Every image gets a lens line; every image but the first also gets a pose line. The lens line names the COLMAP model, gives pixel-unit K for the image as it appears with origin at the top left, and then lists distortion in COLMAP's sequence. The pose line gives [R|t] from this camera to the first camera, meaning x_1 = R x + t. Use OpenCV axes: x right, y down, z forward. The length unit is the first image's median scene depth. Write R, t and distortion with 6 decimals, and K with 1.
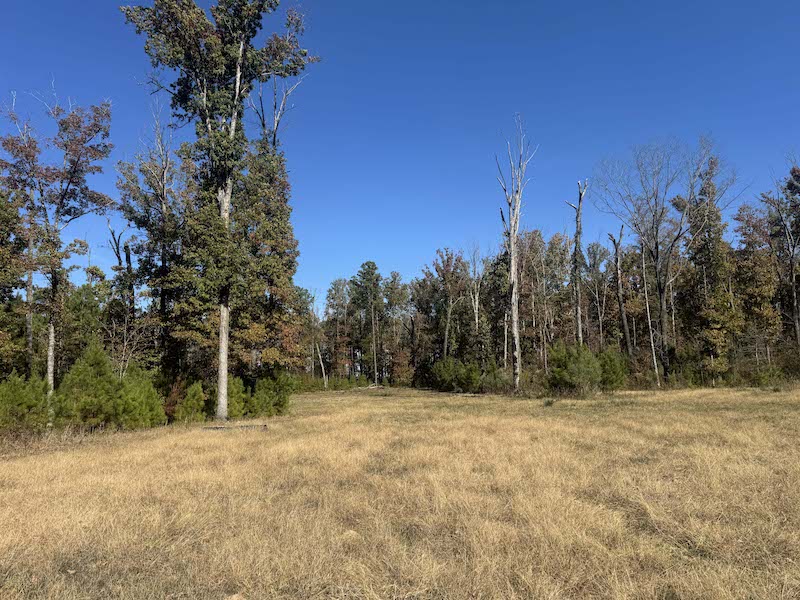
lens RADIAL K [[560.7, 0, 398.7], [0, 560.7, 298.1], [0, 0, 1]] dist [0.004185, -0.006546]
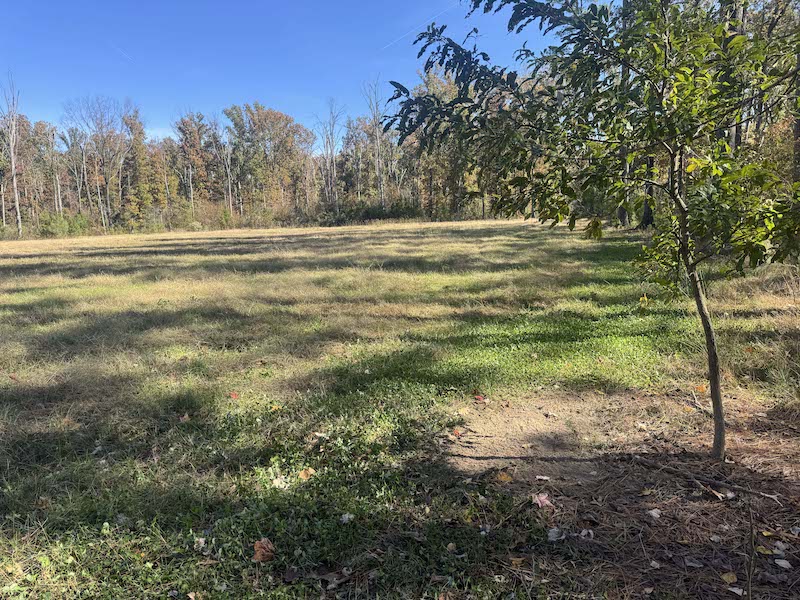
lens RADIAL K [[560.7, 0, 401.6], [0, 560.7, 295.3], [0, 0, 1]] dist [0.004185, -0.006546]
pose [[0.678035, -0.099088, 0.728320, -0.286317], [-0.092045, 0.971626, 0.217880, -0.160481], [-0.729244, -0.214768, 0.649676, -1.101591]]
